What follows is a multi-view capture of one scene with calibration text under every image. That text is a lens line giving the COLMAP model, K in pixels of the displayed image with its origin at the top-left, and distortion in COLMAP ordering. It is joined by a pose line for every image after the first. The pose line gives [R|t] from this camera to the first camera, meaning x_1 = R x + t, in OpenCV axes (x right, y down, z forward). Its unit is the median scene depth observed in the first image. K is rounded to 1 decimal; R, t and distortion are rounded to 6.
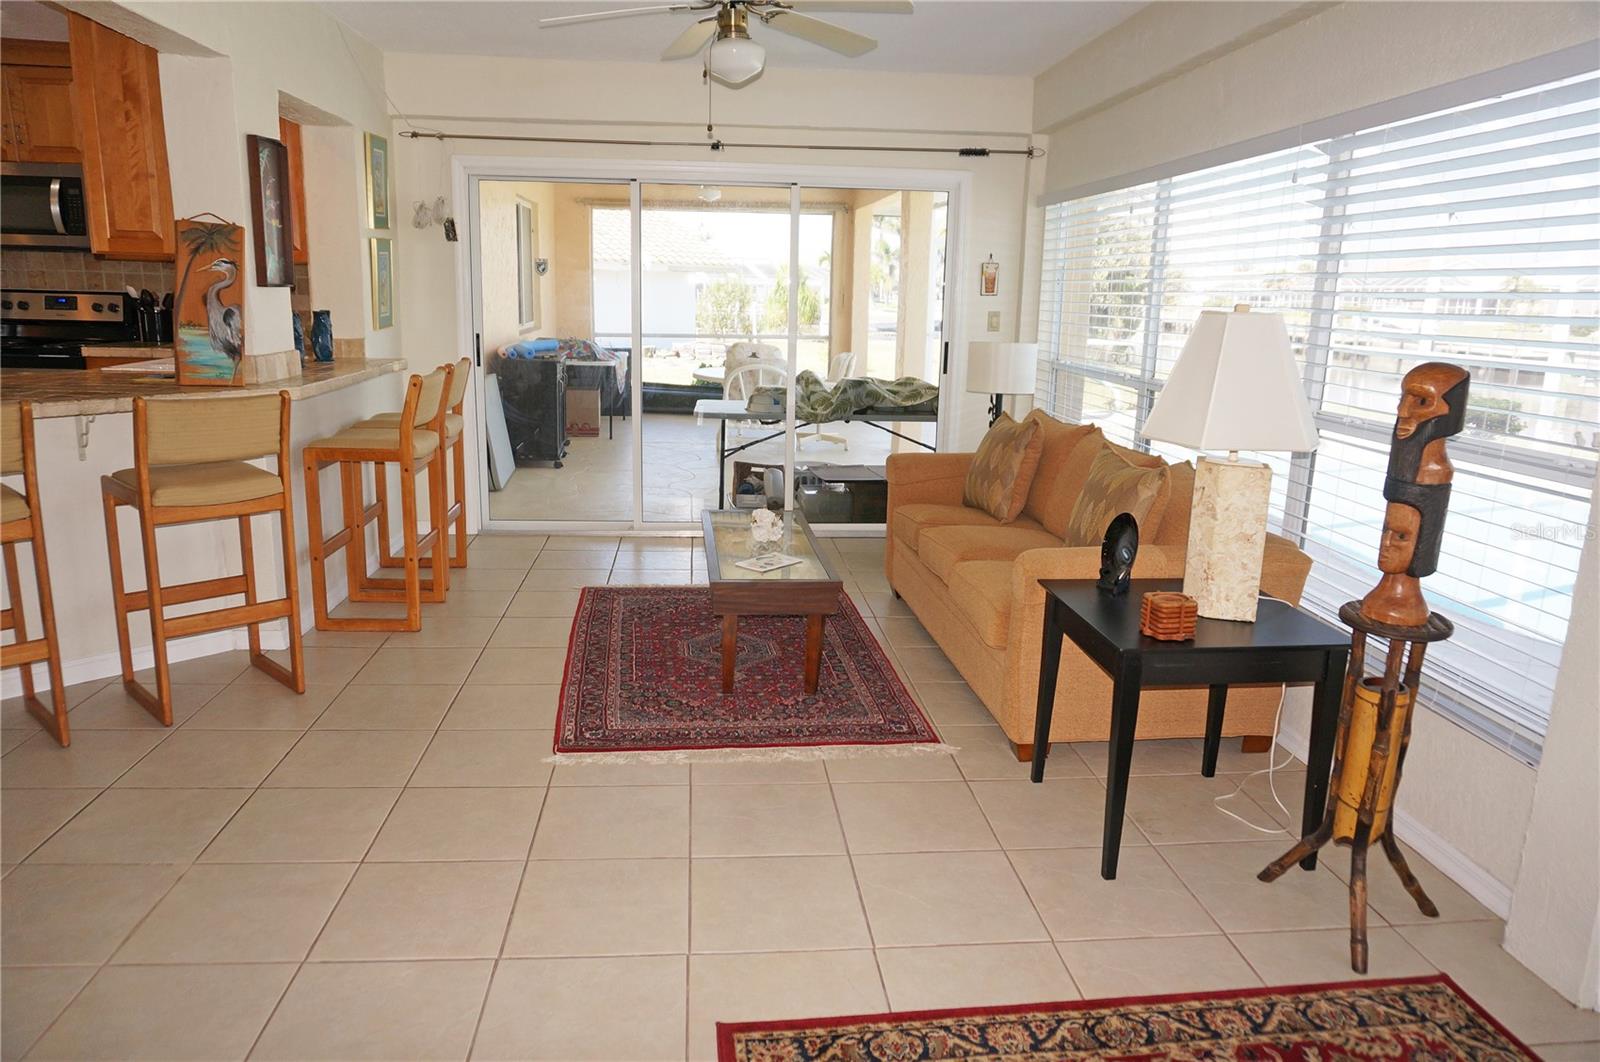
lens RADIAL K [[1061.8, 0, 796.6], [0, 1061.8, 537.6], [0, 0, 1]] dist [-0.056203, 0.035551]
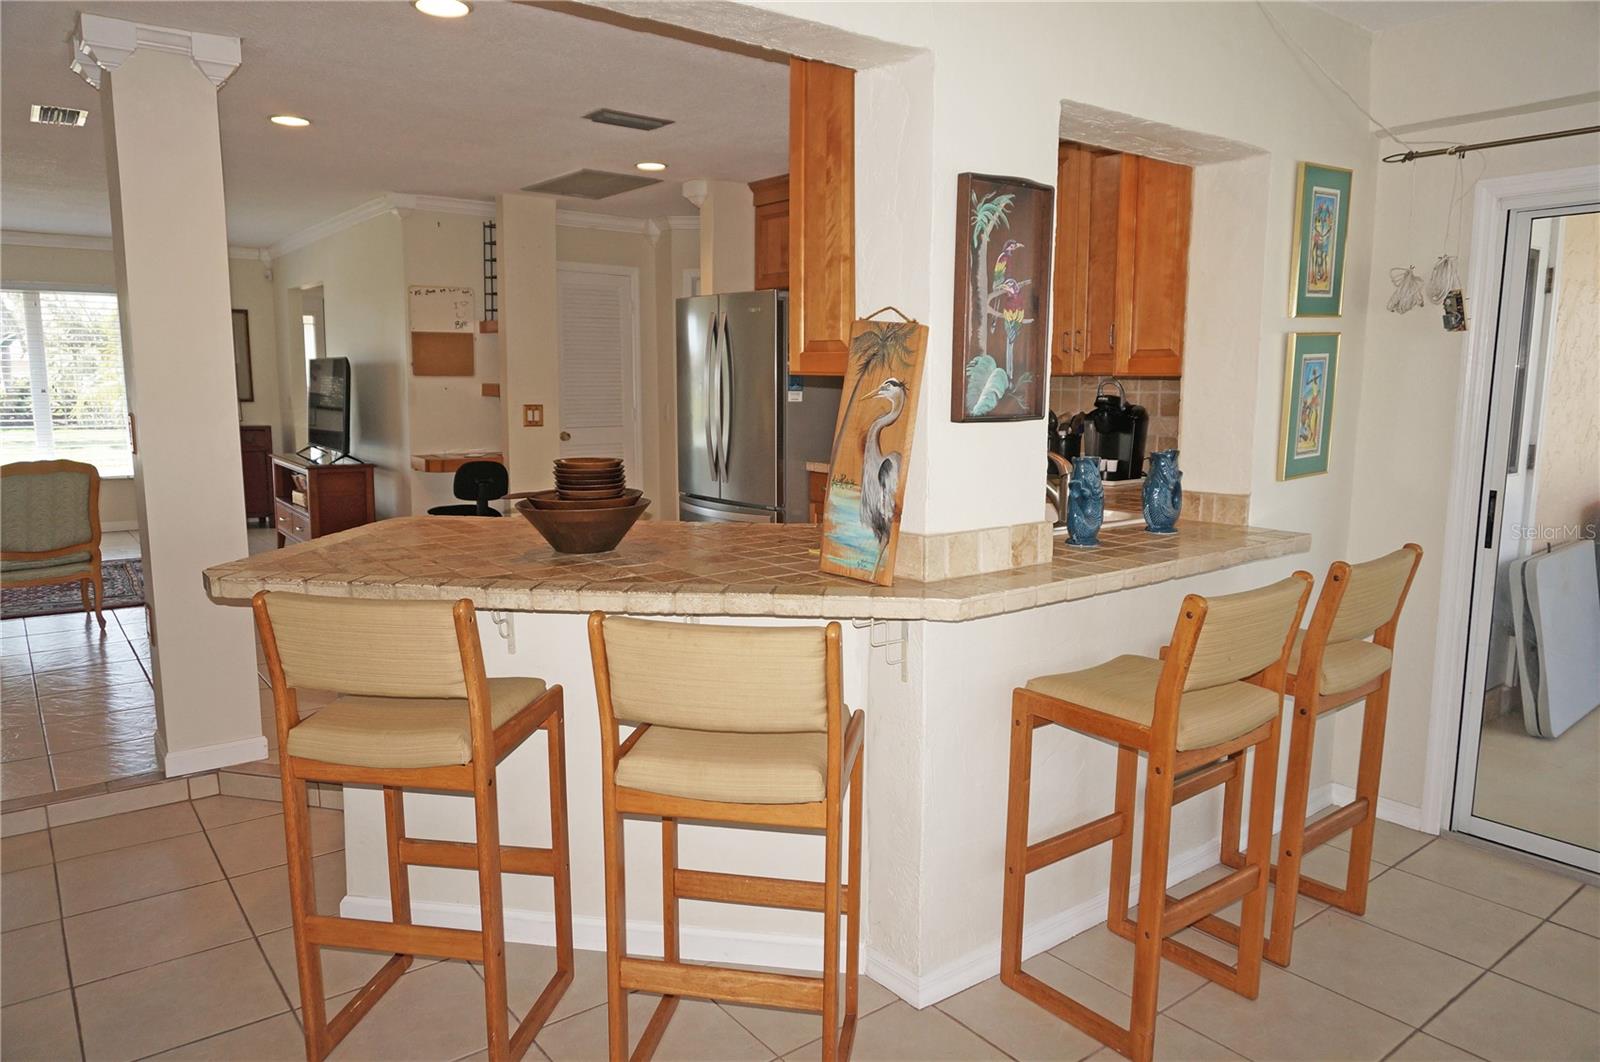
lens RADIAL K [[1061.8, 0, 796.6], [0, 1061.8, 537.6], [0, 0, 1]] dist [-0.056203, 0.035551]
pose [[0.529632, 0.098483, -0.842491, -0.043648], [-0.178058, 0.984015, 0.003091, -0.165458], [0.829329, 0.148375, 0.538701, 0.626954]]
